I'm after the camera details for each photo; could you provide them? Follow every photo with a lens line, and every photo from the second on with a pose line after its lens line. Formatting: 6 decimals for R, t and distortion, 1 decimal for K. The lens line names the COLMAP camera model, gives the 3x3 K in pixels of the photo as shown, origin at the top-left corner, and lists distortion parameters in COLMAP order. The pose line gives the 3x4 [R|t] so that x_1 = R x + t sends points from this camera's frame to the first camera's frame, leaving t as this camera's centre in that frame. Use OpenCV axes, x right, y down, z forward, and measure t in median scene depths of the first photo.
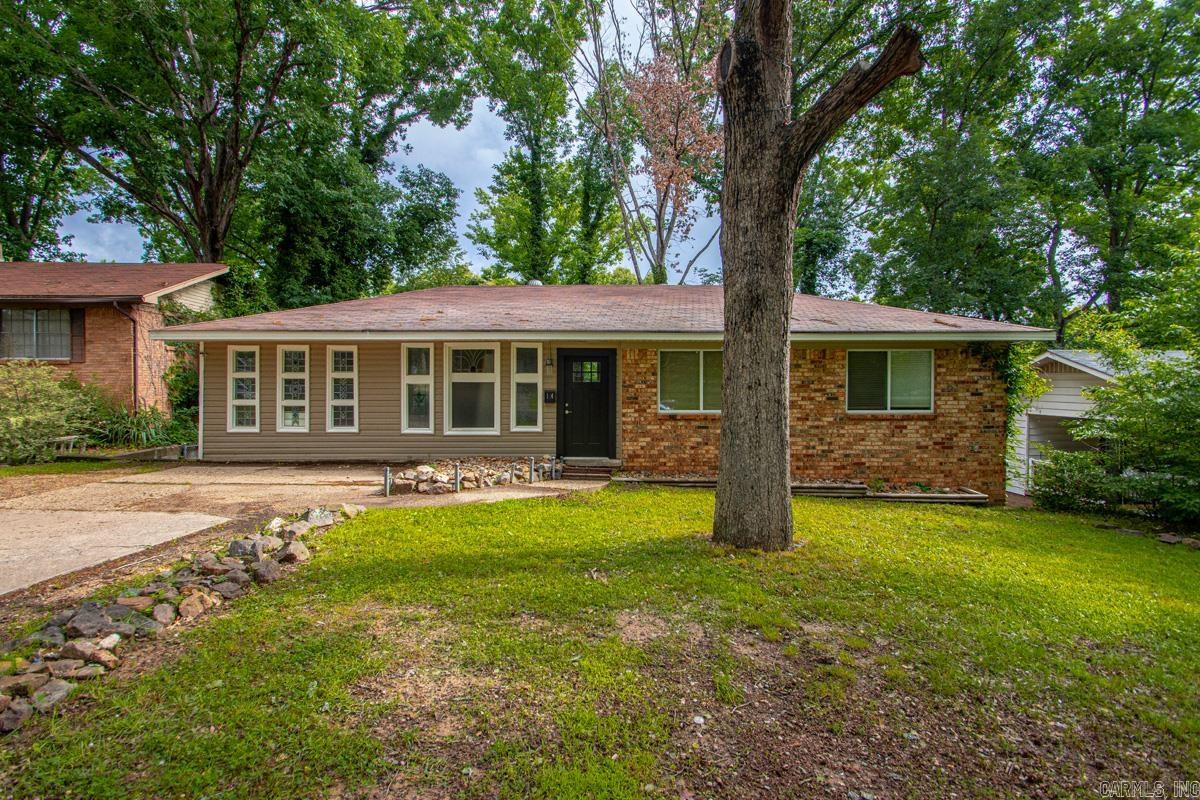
lens RADIAL K [[575.2, 0, 640.9], [0, 575.2, 422.2], [0, 0, 1]] dist [0.027068, -0.014436]
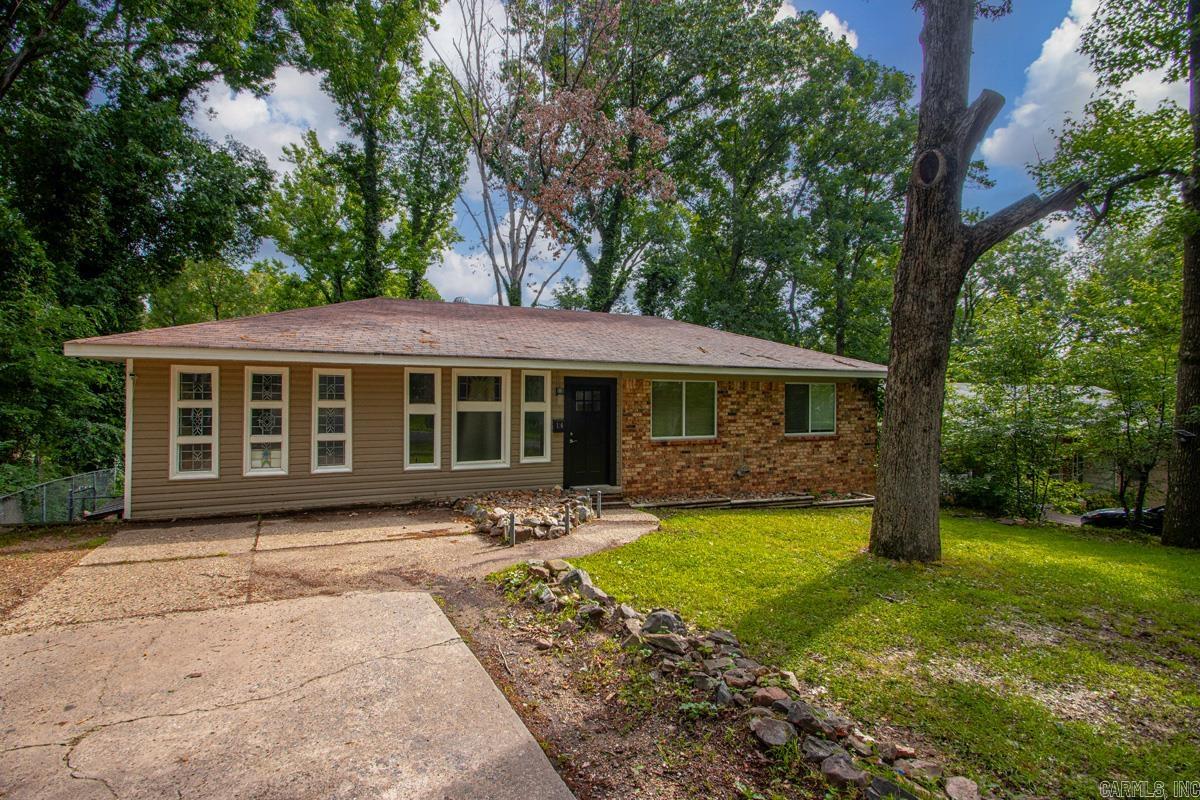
lens RADIAL K [[575.2, 0, 619.3], [0, 575.2, 417.8], [0, 0, 1]] dist [0.027068, -0.014436]
pose [[0.910529, -0.007148, 0.413383, -0.438383], [0.017839, 0.999599, -0.022009, -0.032681], [-0.413059, 0.027414, 0.910291, 0.066769]]
